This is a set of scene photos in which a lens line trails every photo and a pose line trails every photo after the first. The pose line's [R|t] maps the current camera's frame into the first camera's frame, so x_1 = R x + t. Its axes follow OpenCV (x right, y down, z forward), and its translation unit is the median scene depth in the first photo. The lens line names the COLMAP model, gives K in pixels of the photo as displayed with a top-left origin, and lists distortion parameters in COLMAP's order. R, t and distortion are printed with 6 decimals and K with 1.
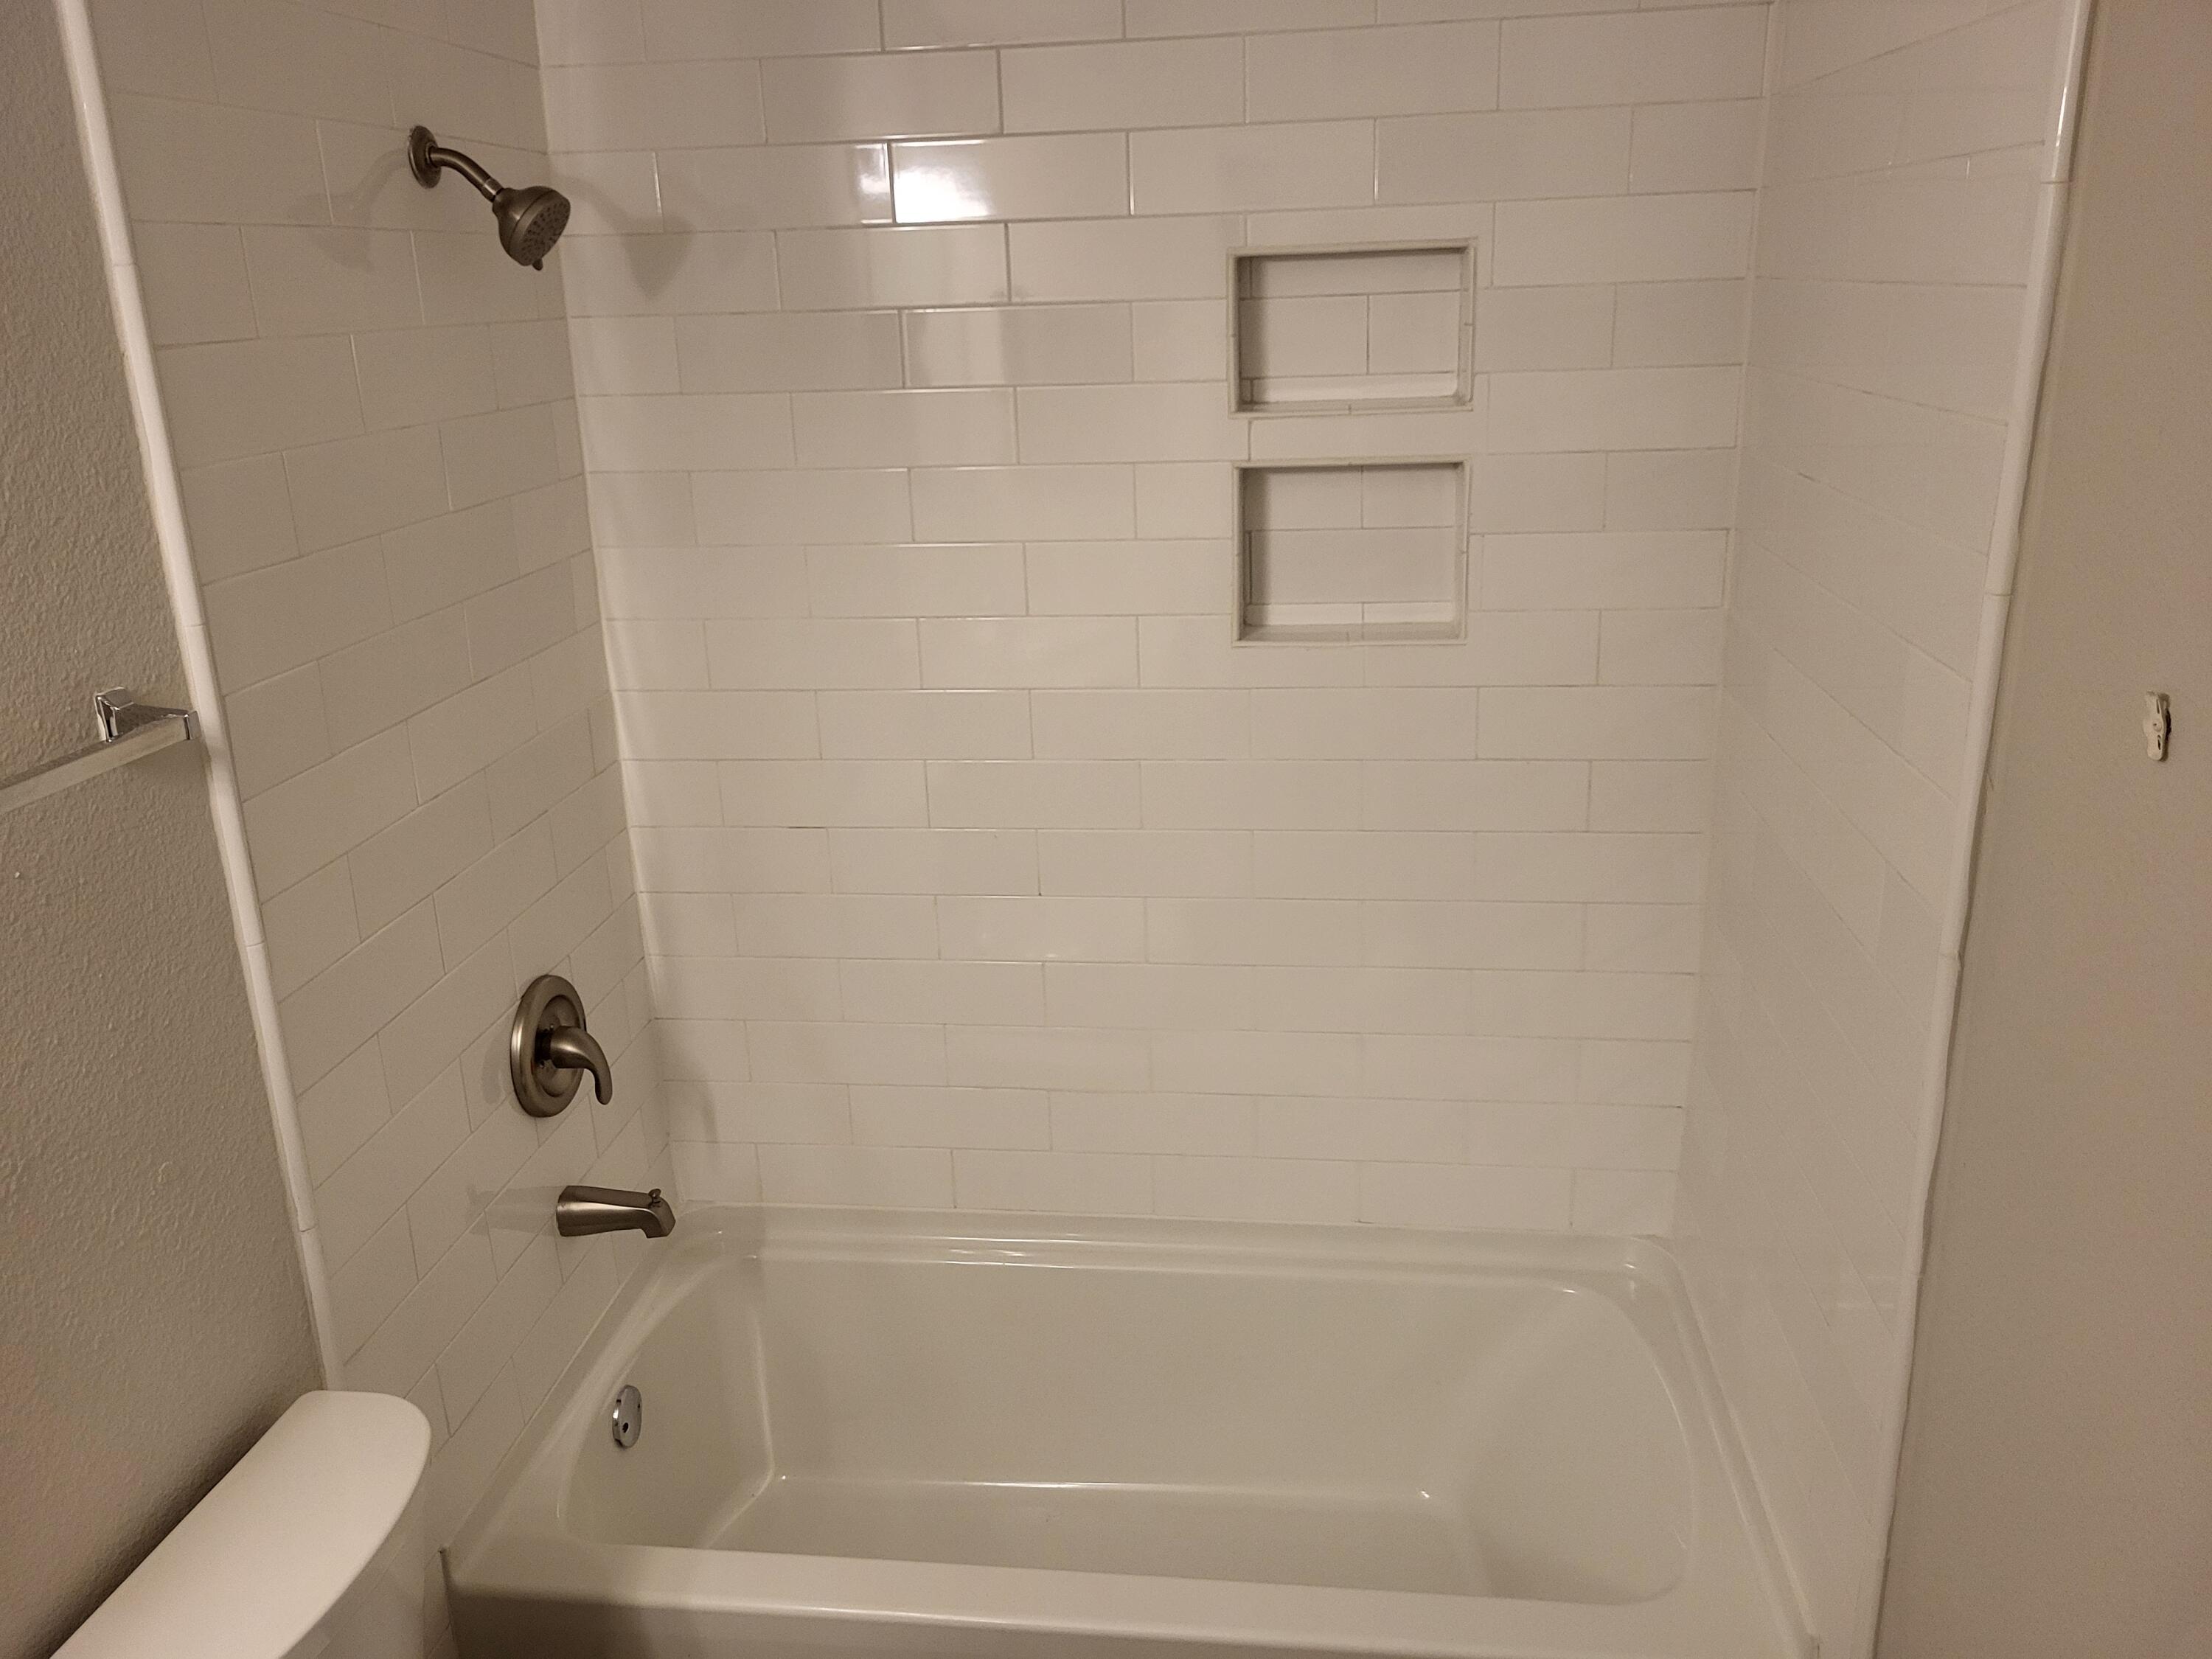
lens RADIAL K [[1692.0, 0, 1108.5], [0, 1692.0, 777.8], [0, 0, 1]] dist [0.049948, -0.038398]
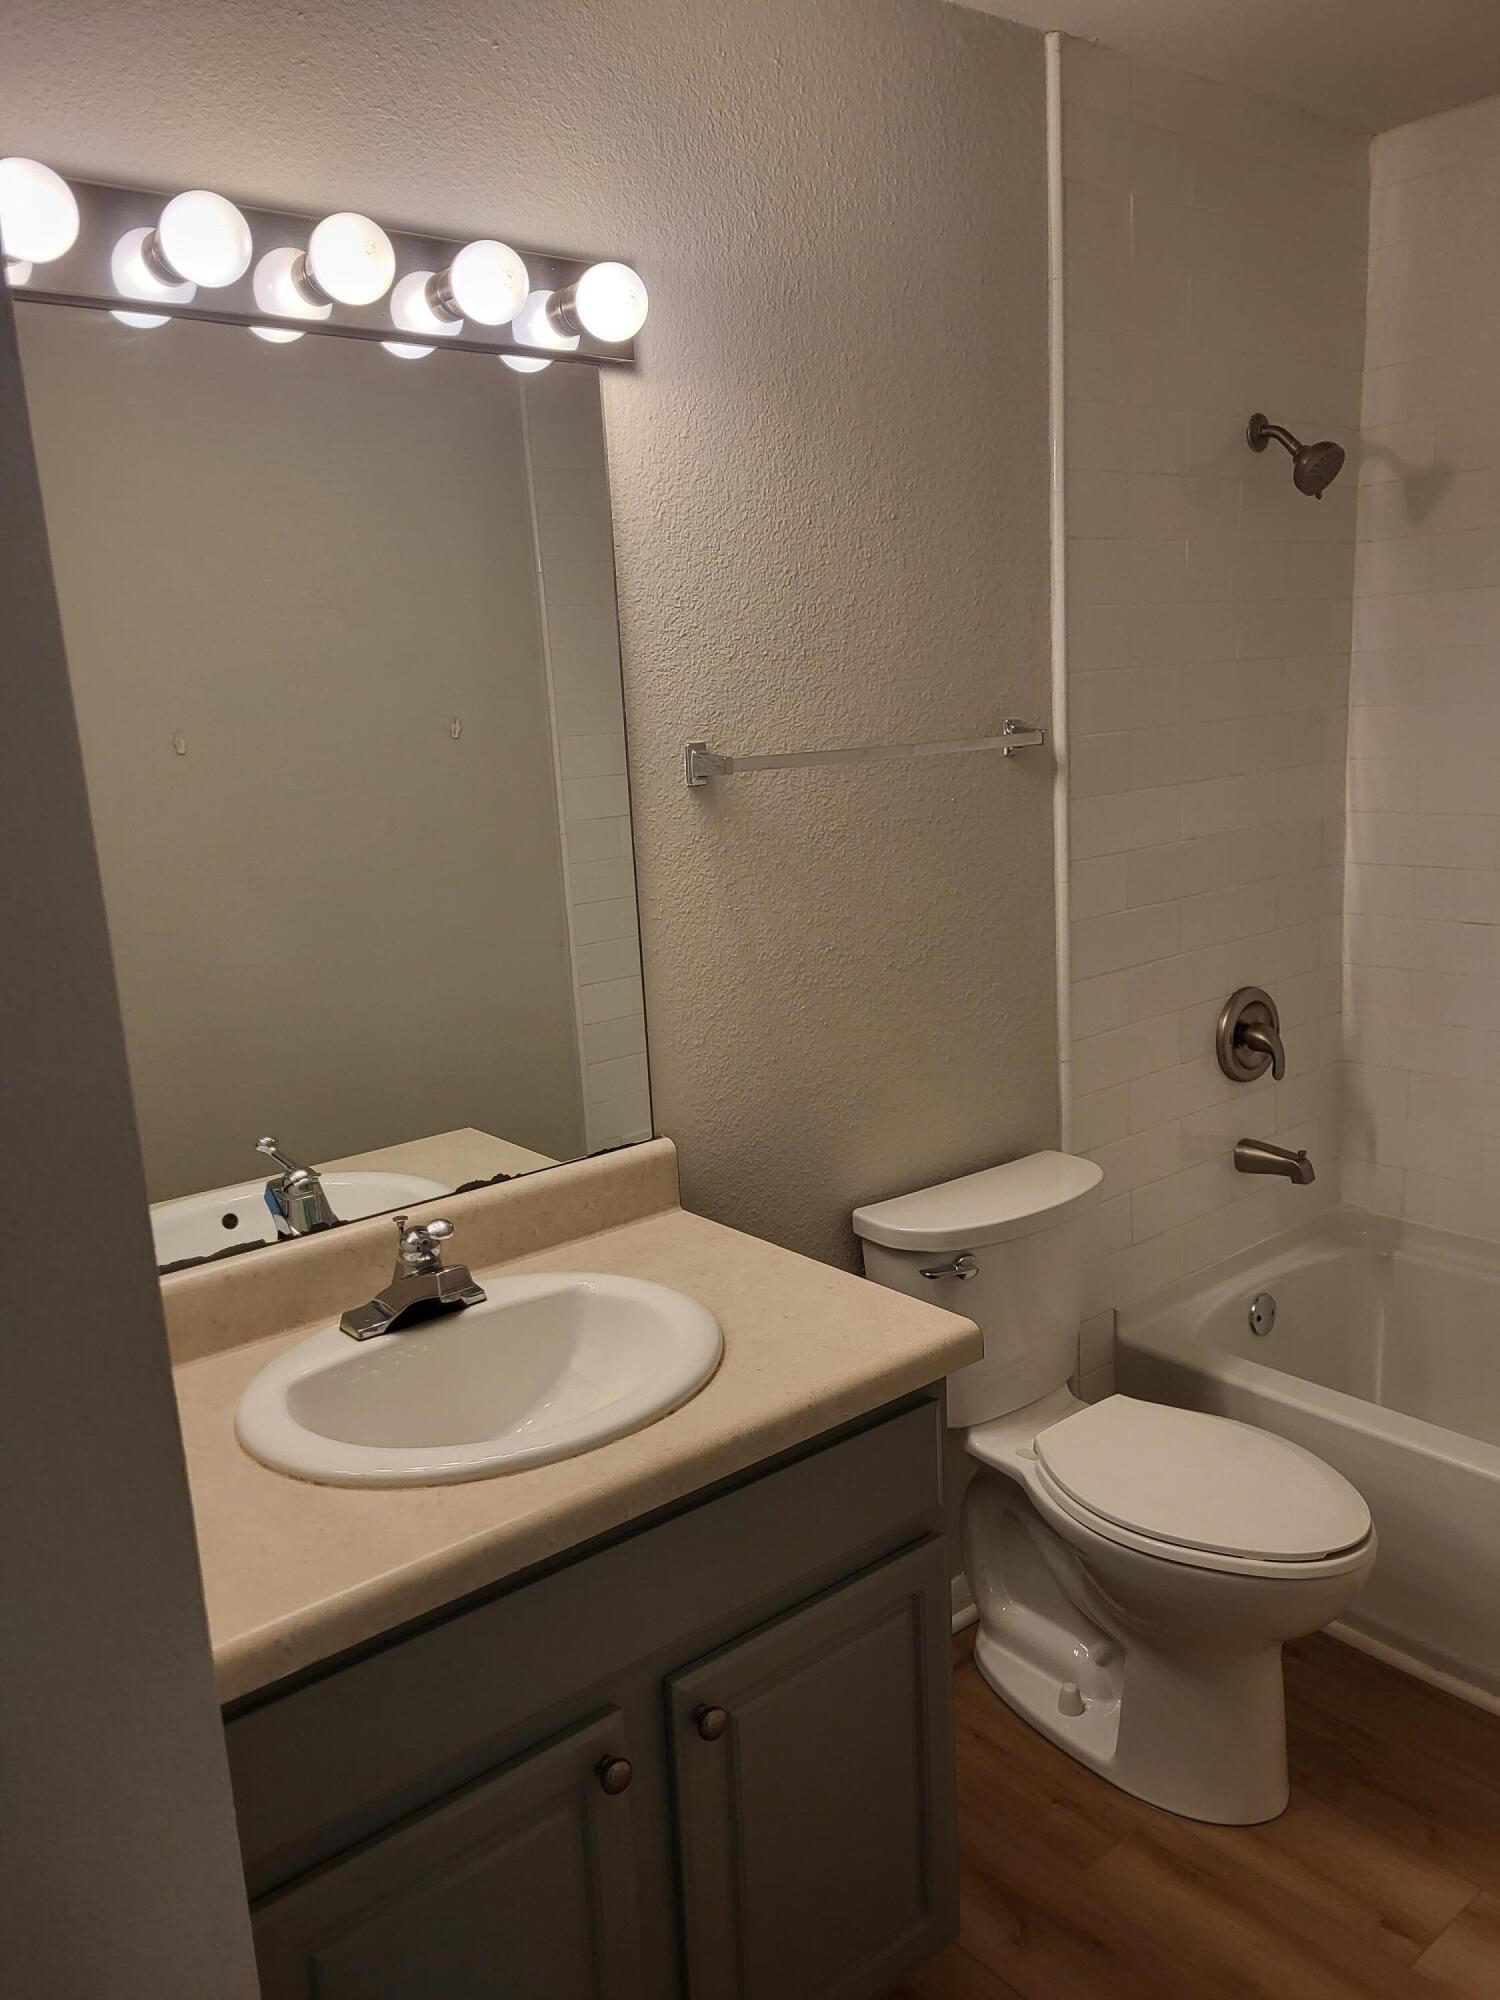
lens RADIAL K [[1529.9, 0, 752.5], [0, 1529.9, 1003.0], [0, 0, 1]] dist [0.049948, -0.038398]
pose [[0.714384, 0.133672, -0.686868, 0.267036], [-0.172201, 0.984981, 0.012588, 0.184130], [0.678235, 0.109287, 0.726673, -0.249065]]
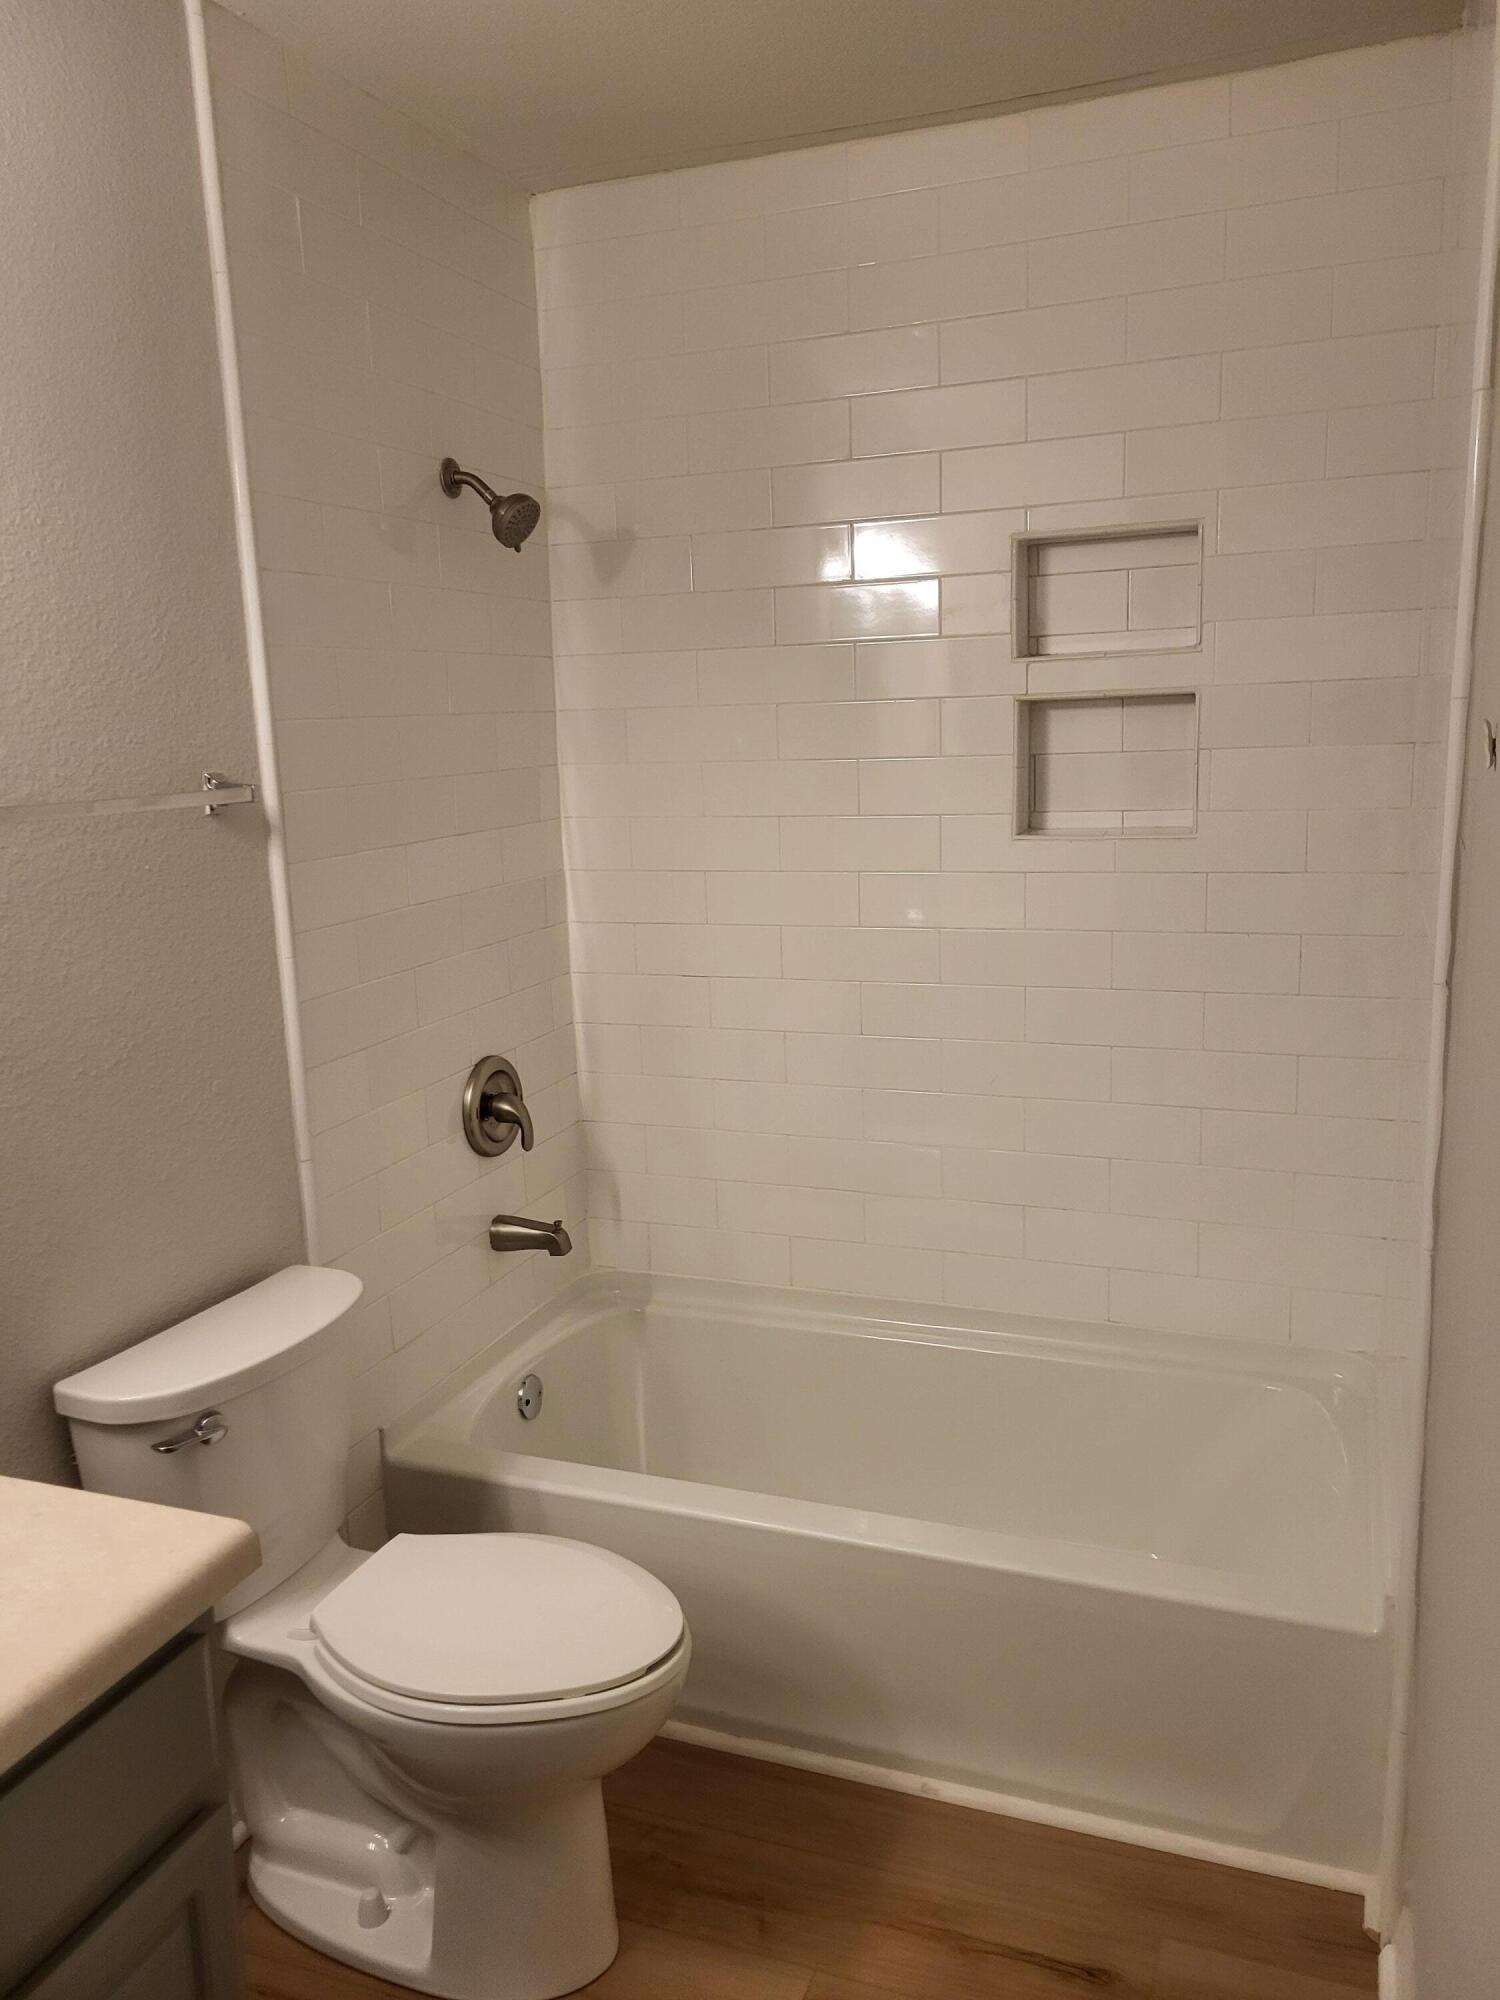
lens RADIAL K [[1529.9, 0, 755.0], [0, 1529.9, 997.9], [0, 0, 1]] dist [0.049948, -0.038398]
pose [[0.968434, 0.044412, -0.245284, 0.179155], [-0.069099, 0.993268, -0.092973, 0.168308], [0.239503, 0.106987, 0.964983, -0.165095]]
